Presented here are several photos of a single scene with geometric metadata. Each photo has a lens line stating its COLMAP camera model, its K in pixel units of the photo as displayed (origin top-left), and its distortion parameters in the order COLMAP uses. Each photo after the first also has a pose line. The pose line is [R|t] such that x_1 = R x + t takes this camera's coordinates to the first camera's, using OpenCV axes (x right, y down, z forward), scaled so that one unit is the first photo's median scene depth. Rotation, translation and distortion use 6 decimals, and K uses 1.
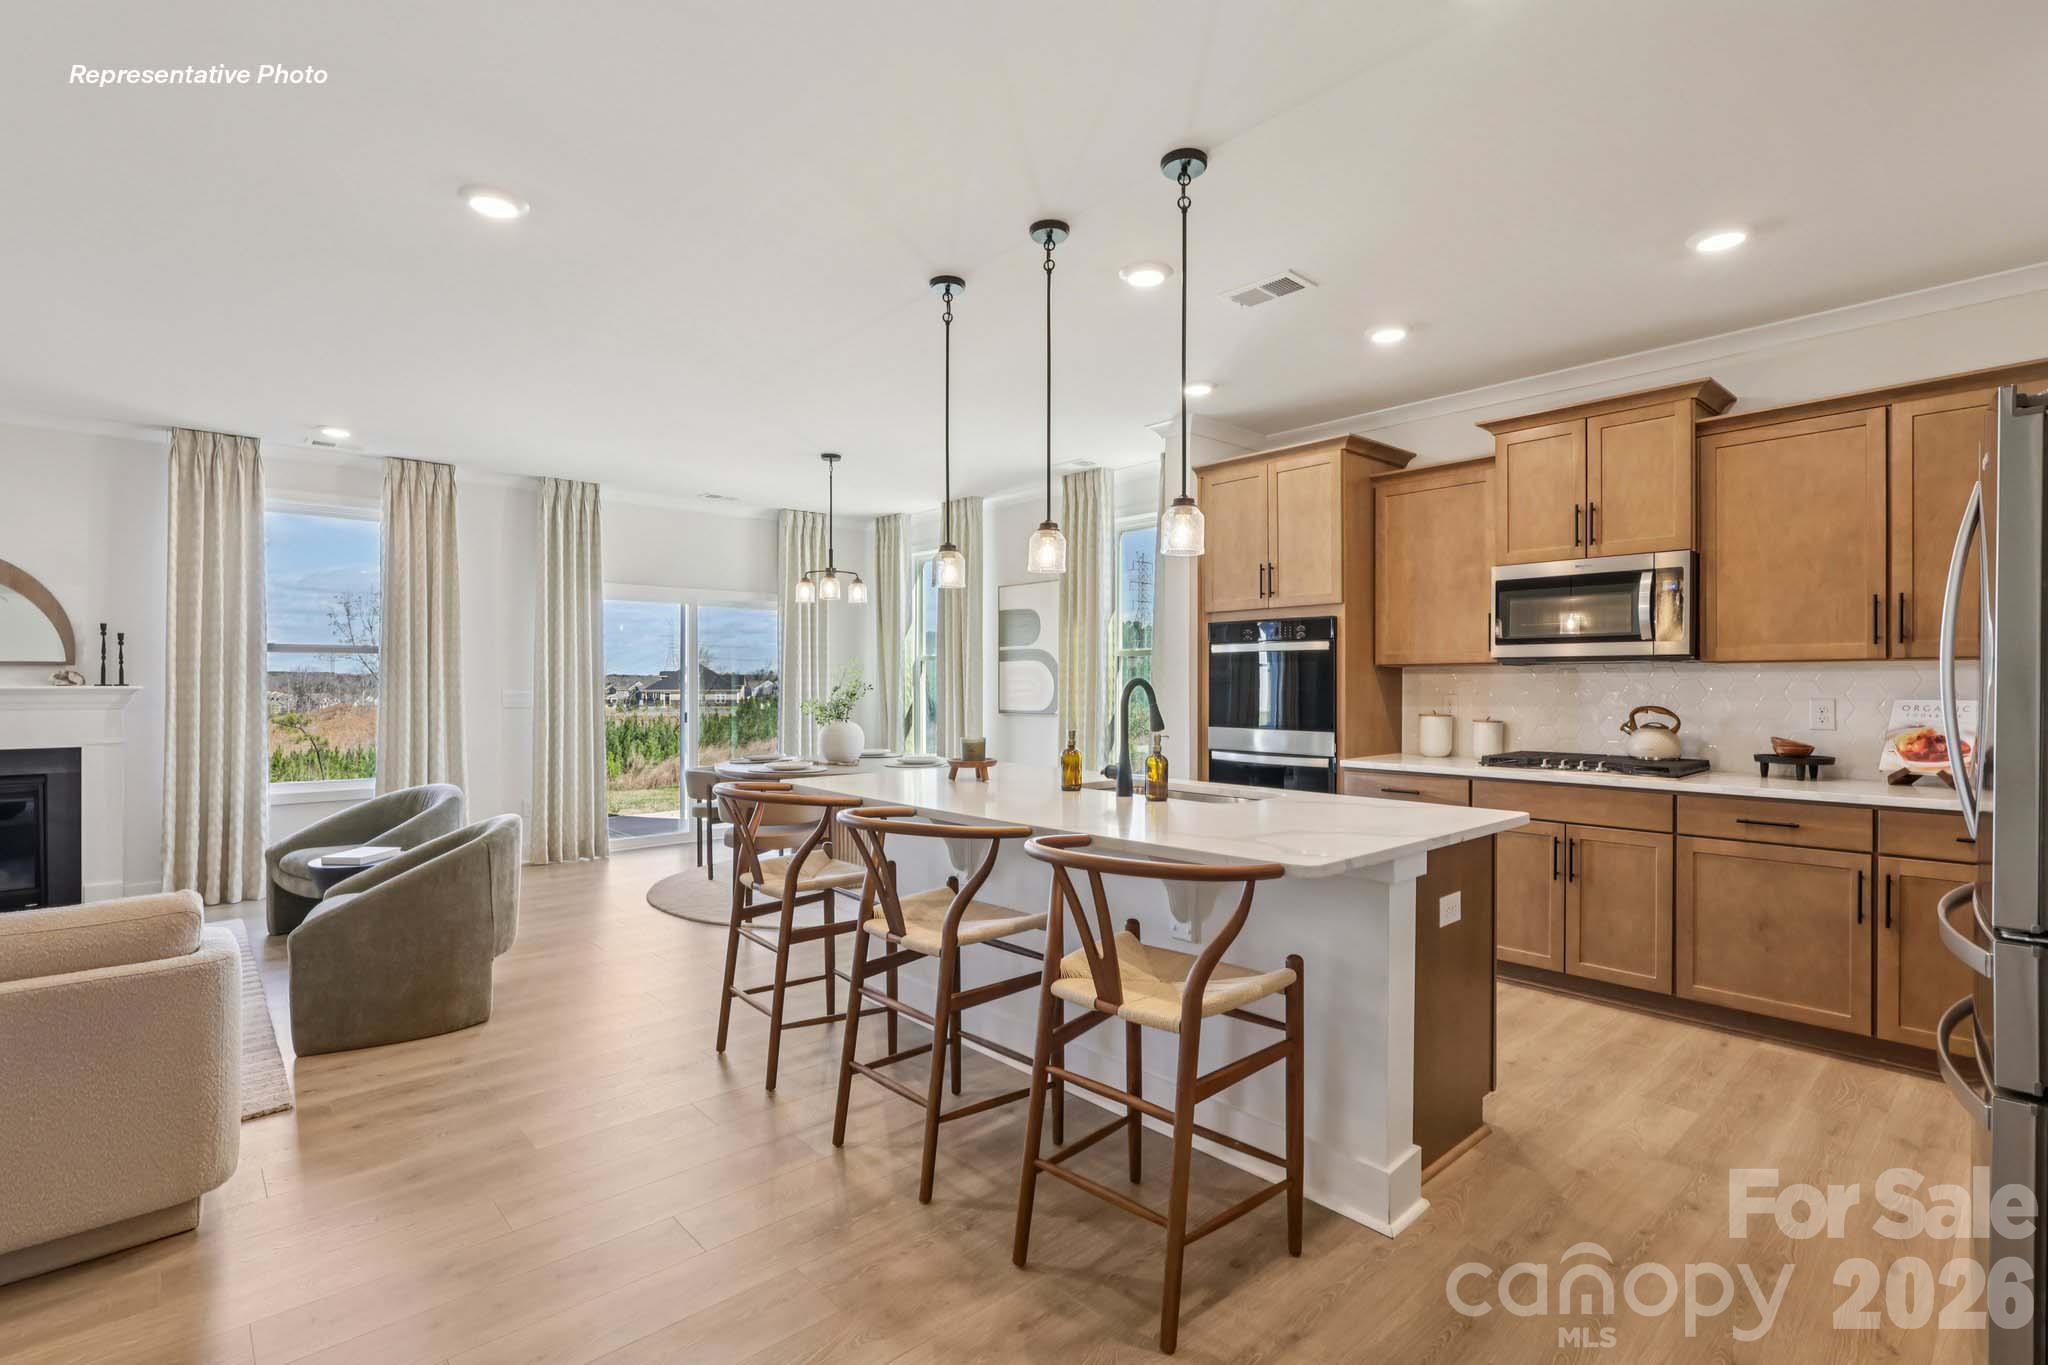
lens RADIAL K [[959.9, 0, 1019.6], [0, 959.9, 691.3], [0, 0, 1]] dist [-0.002619, 0.001267]
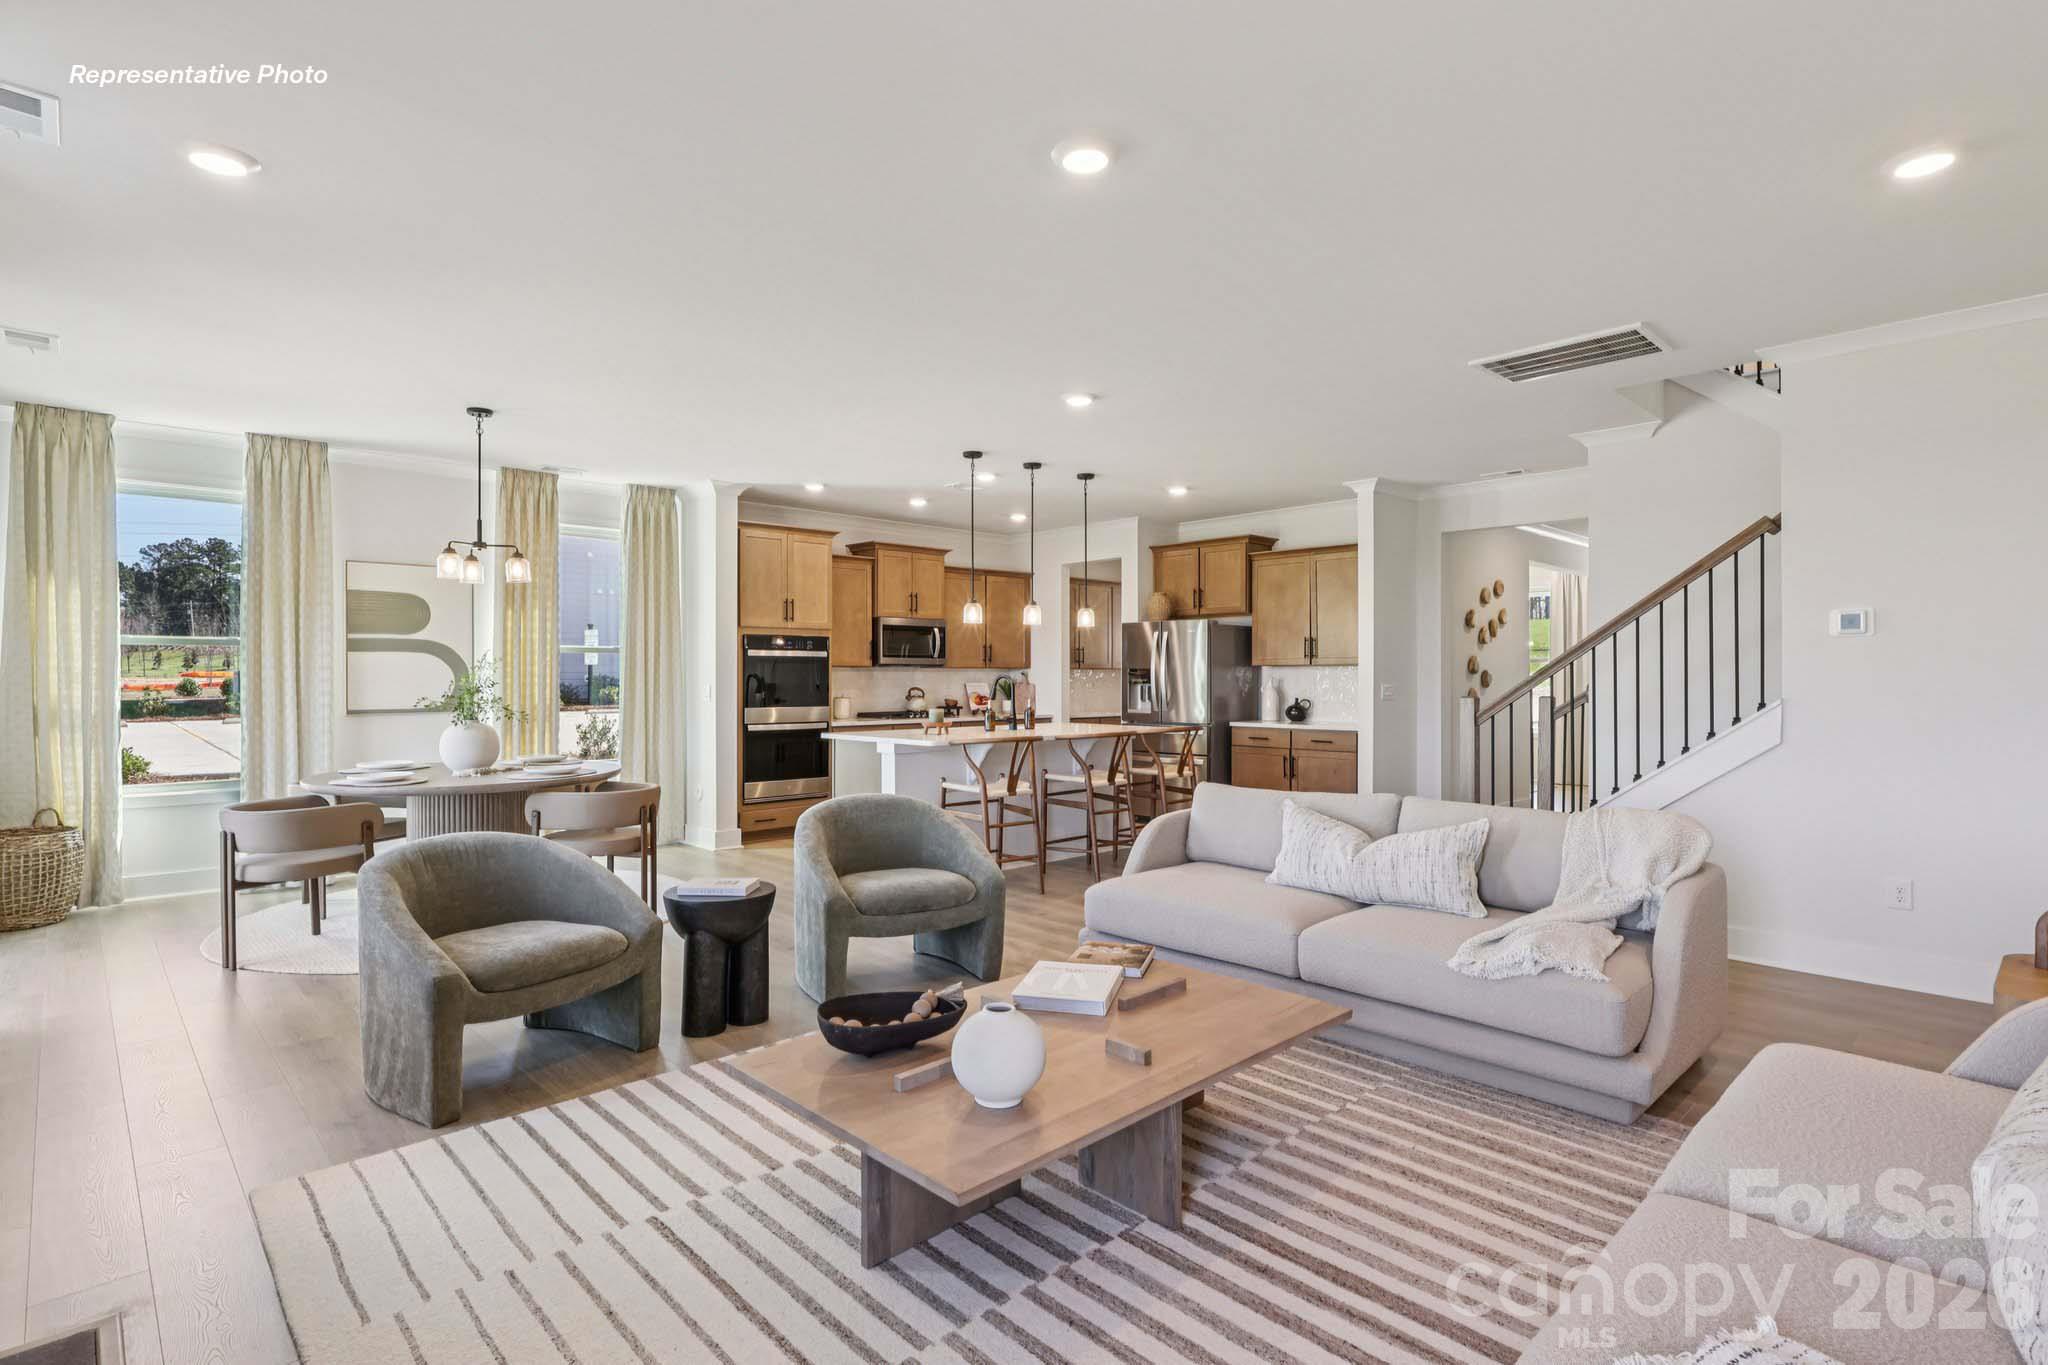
lens RADIAL K [[1036.1, 0, 1024.6], [0, 1036.1, 675.6], [0, 0, 1]] dist [0.010866, -0.000314]
pose [[-0.032432, 0.002402, 0.999471, -1.693162], [0.011492, 0.999932, -0.002030, -0.003823], [-0.999408, 0.011421, -0.032457, 0.816848]]
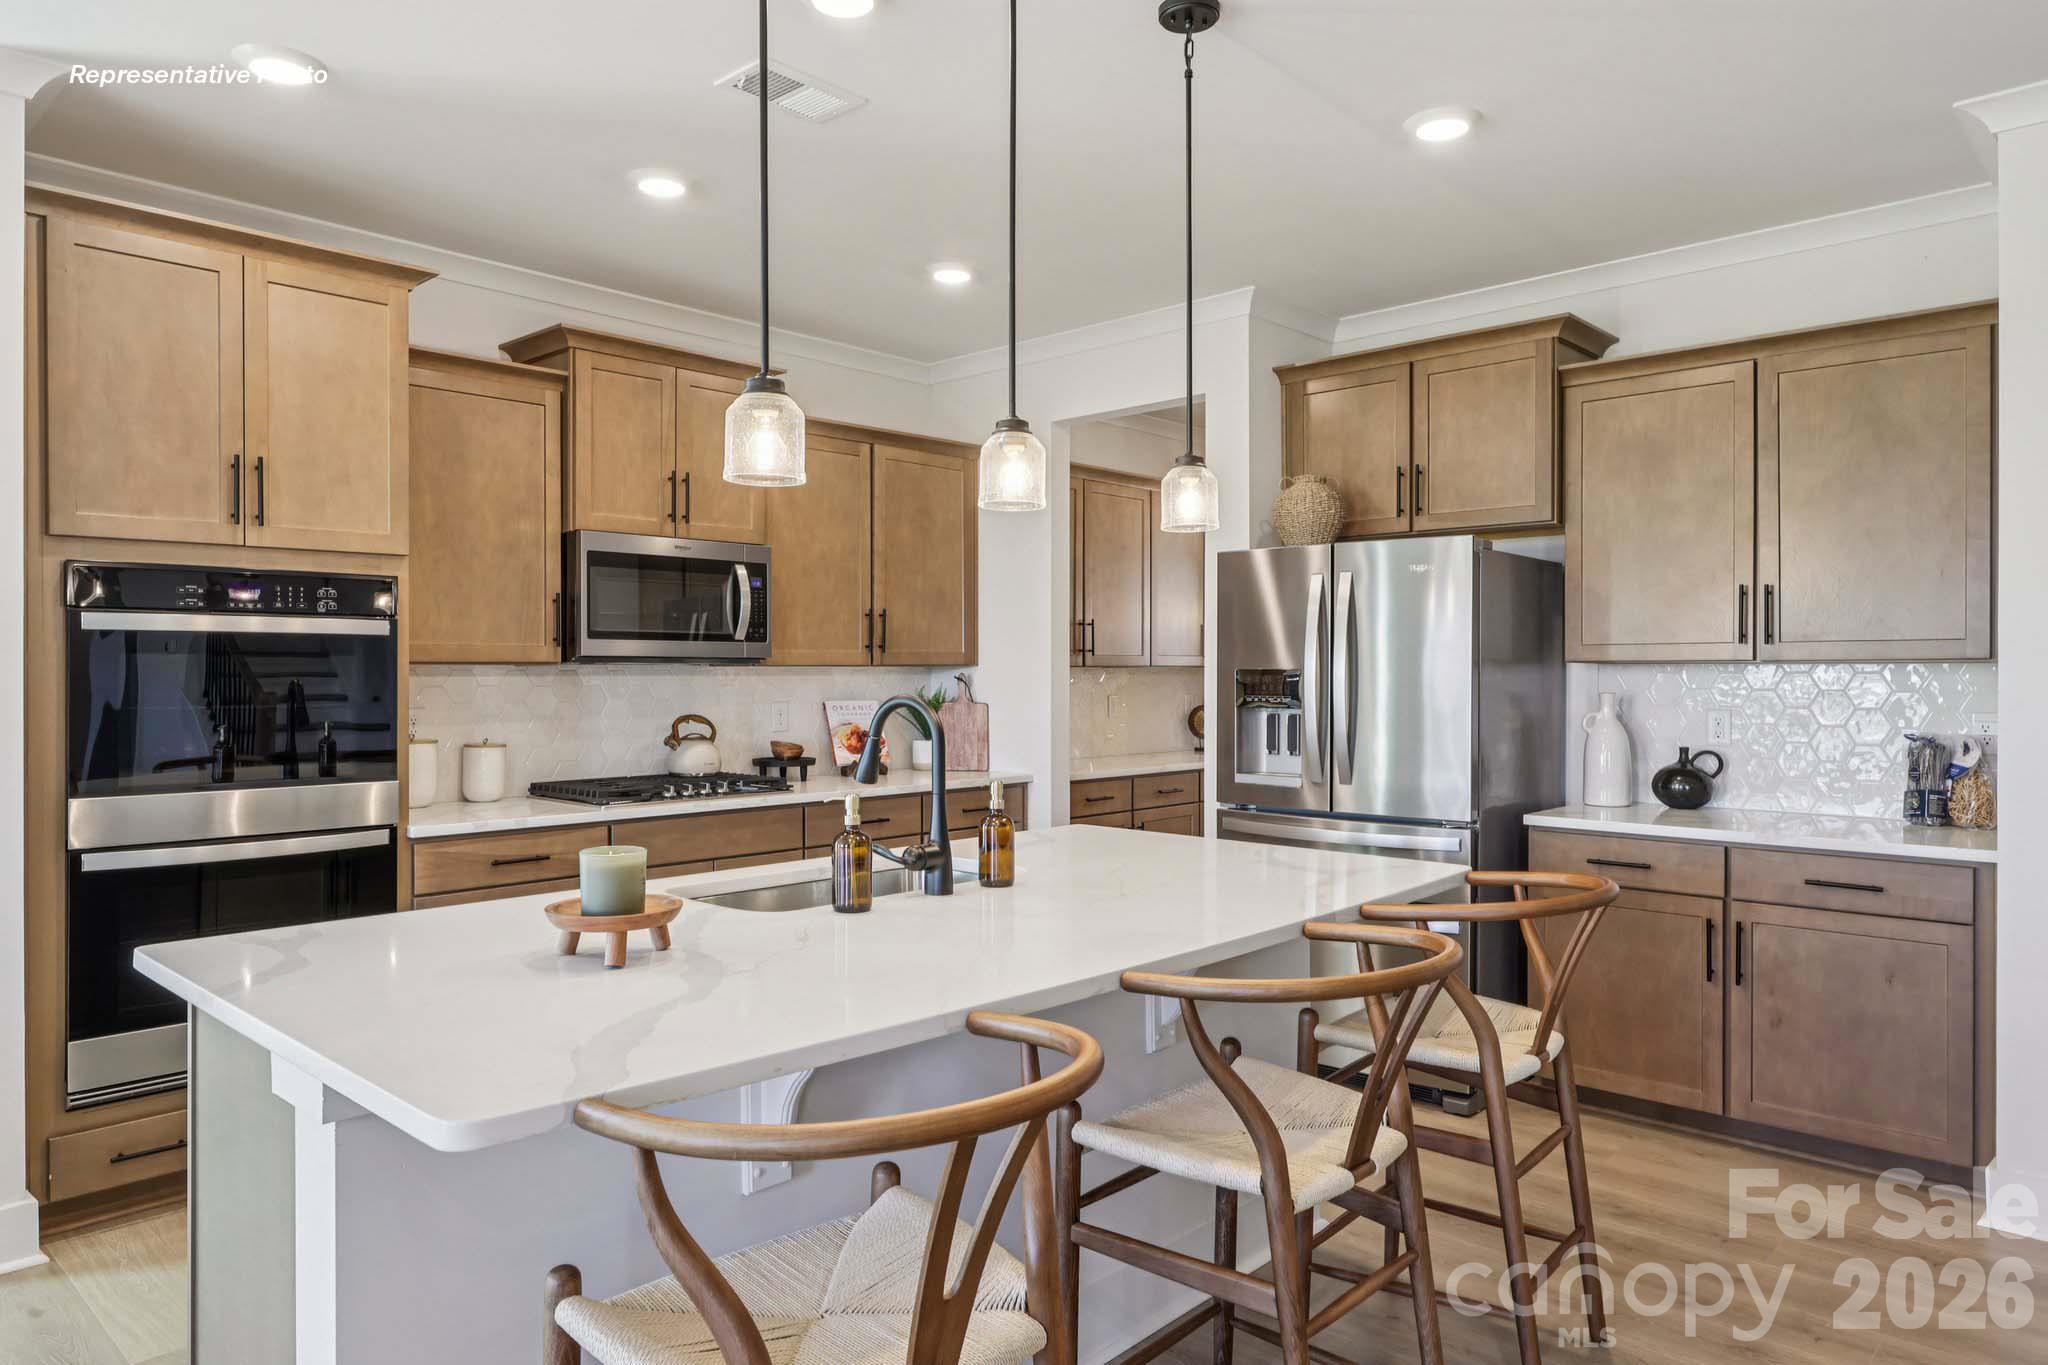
lens RADIAL K [[1302.9, 0, 1012.3], [0, 1302.9, 681.1], [0, 0, 1]] dist [0.000177, -0.000303]
pose [[-0.079147, -0.006879, 0.996839, -0.539666], [0.010891, 0.999911, 0.007765, -0.020836], [-0.996803, 0.011471, -0.079065, 0.792005]]
